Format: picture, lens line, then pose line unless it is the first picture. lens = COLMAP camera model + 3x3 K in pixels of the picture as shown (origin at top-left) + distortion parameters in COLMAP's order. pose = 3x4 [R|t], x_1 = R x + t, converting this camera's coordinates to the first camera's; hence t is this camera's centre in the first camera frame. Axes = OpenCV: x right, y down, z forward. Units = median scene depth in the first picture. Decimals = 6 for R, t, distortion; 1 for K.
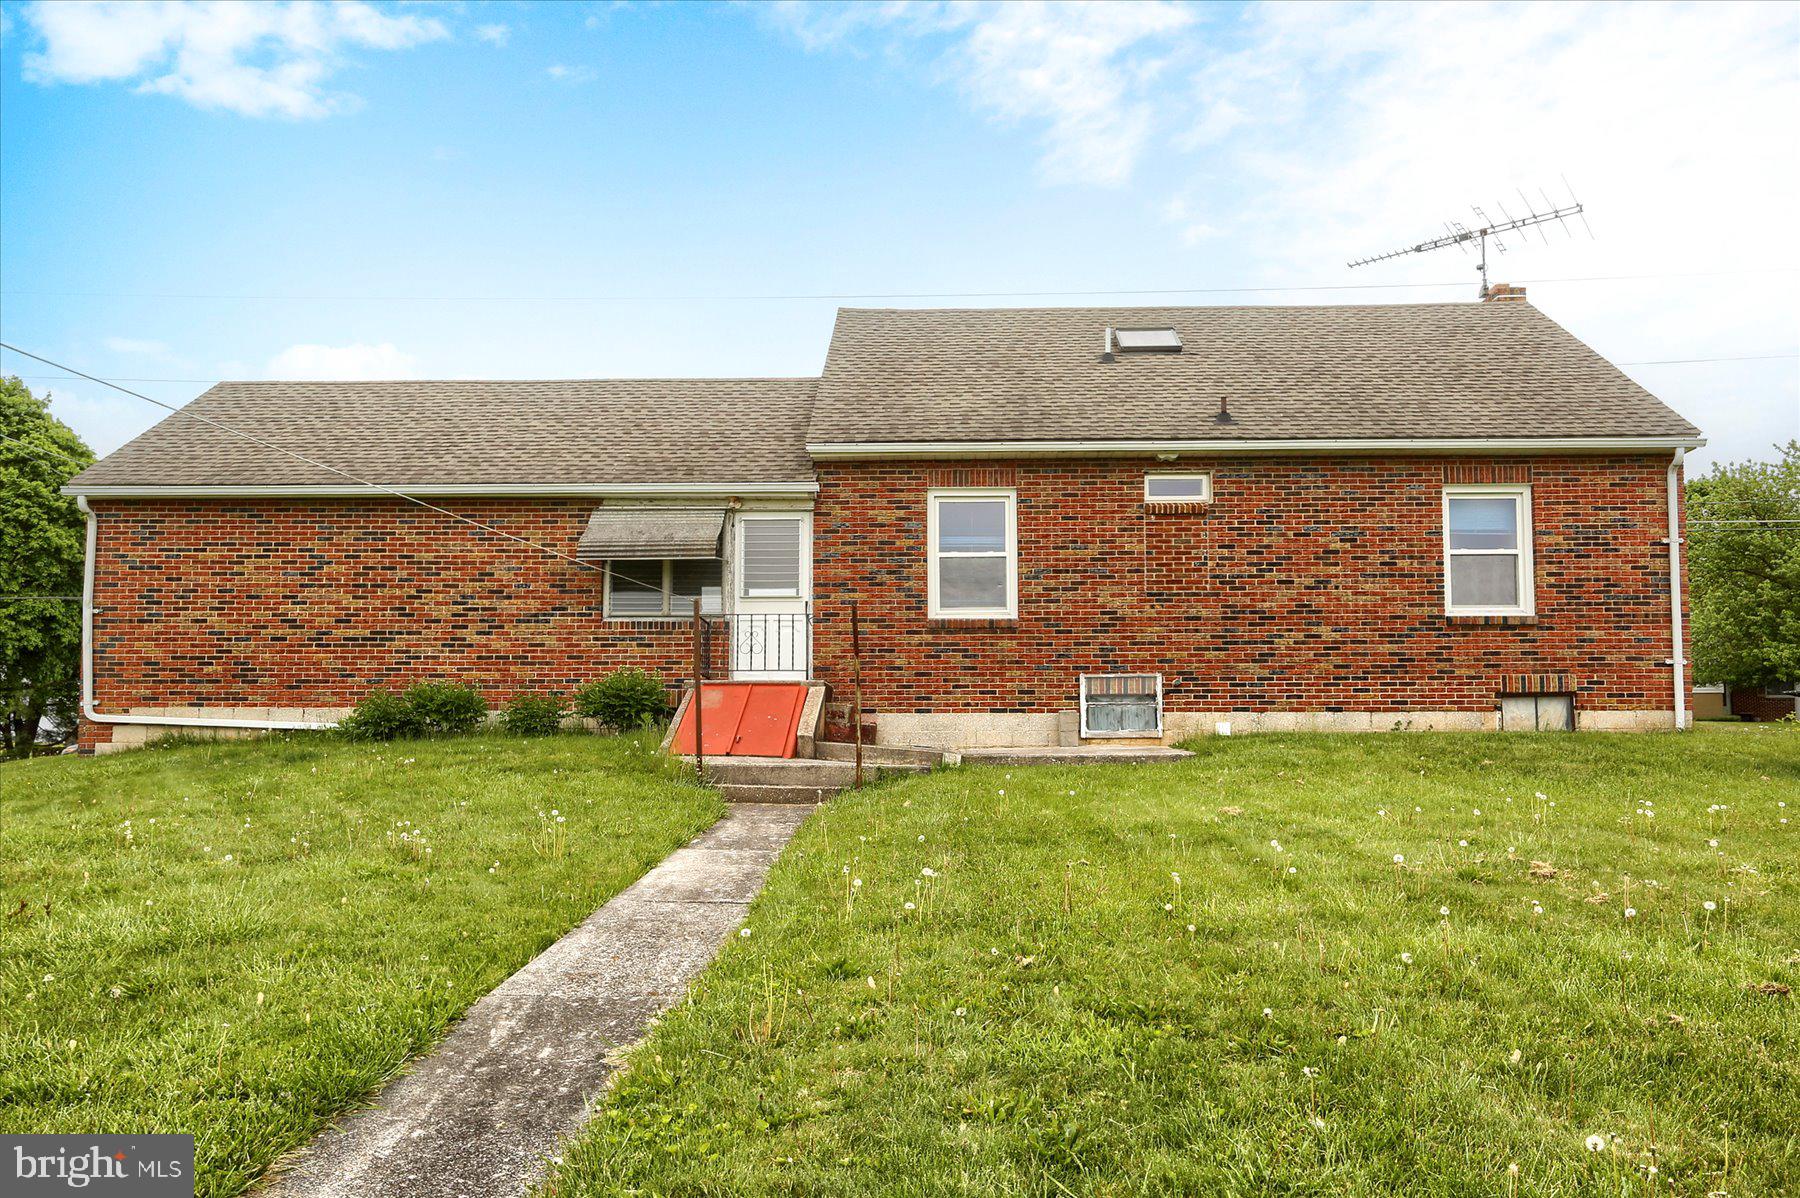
lens RADIAL K [[1547.7, 0, 874.0], [0, 1547.7, 599.0], [0, 0, 1]] dist [-0.037384, 0.031987]
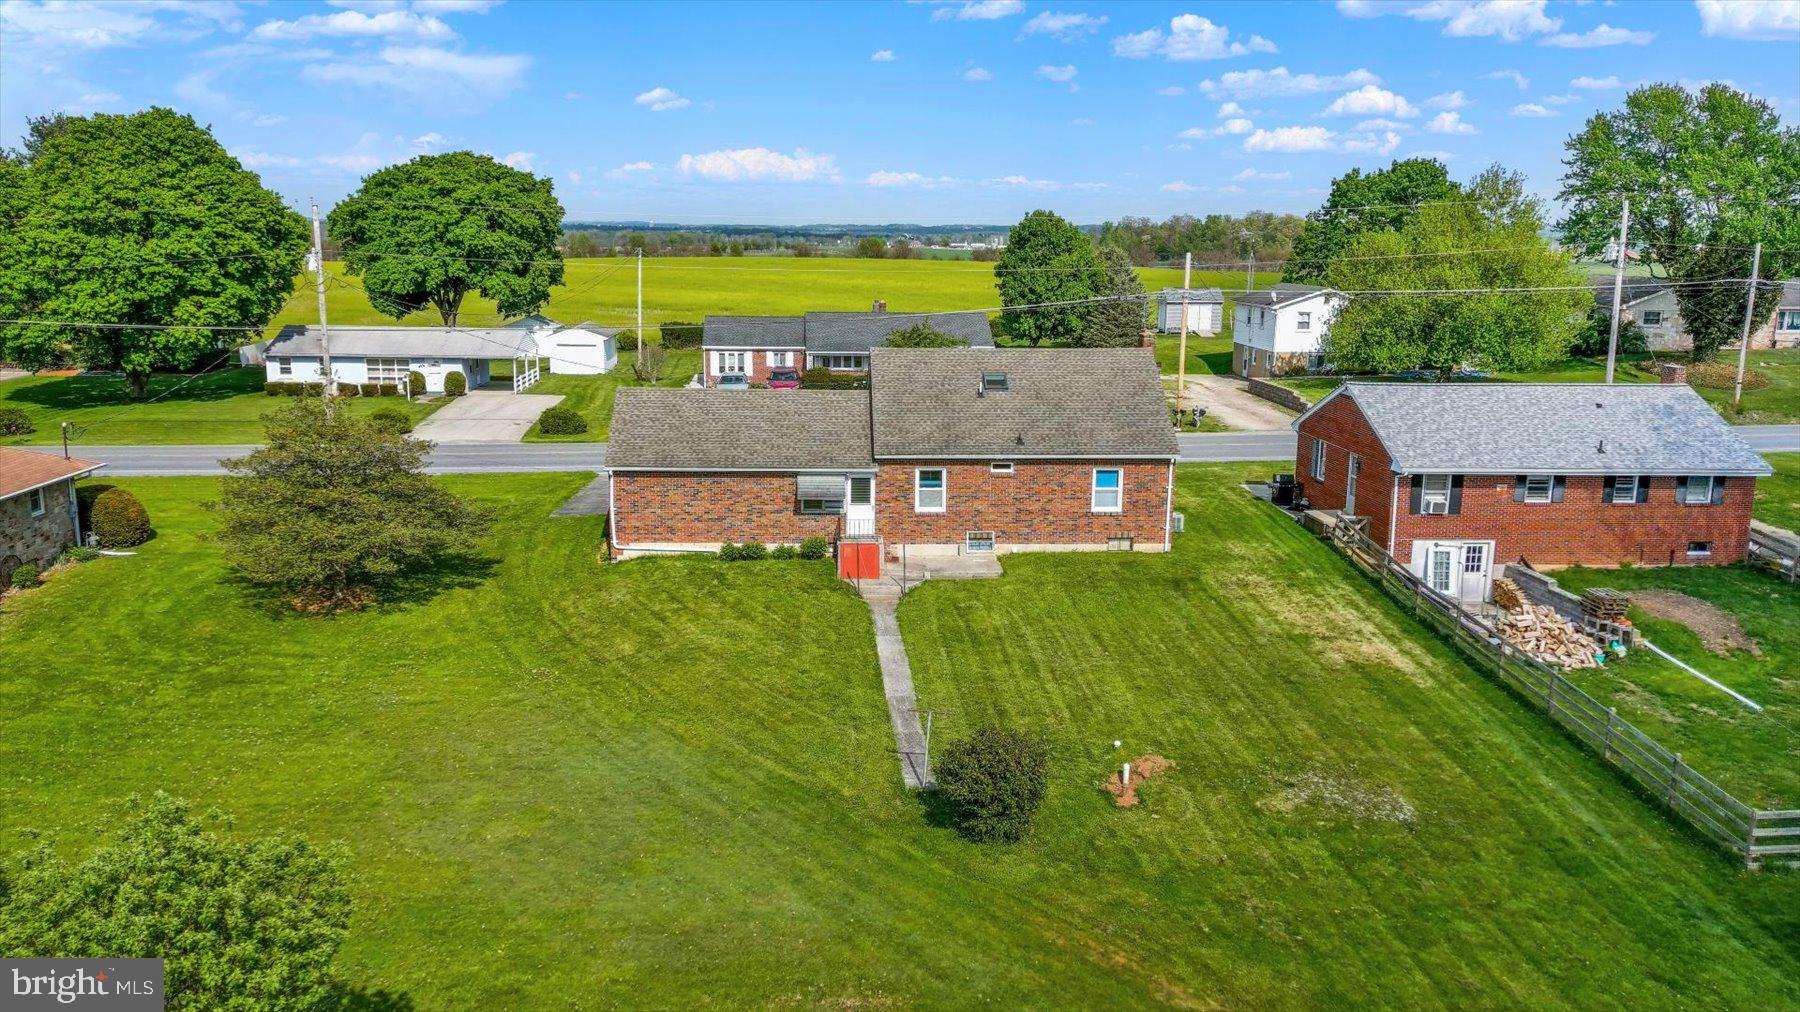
lens RADIAL K [[1391.5, 0, 900.0], [0, 1391.5, 508.0], [0, 0, 1]] dist [0.088914, -0.129856]
pose [[0.995112, -0.007583, 0.098460, -0.251510], [-0.018930, 0.963909, 0.265559, -0.691801], [-0.096921, -0.266125, 0.959054, -1.501692]]
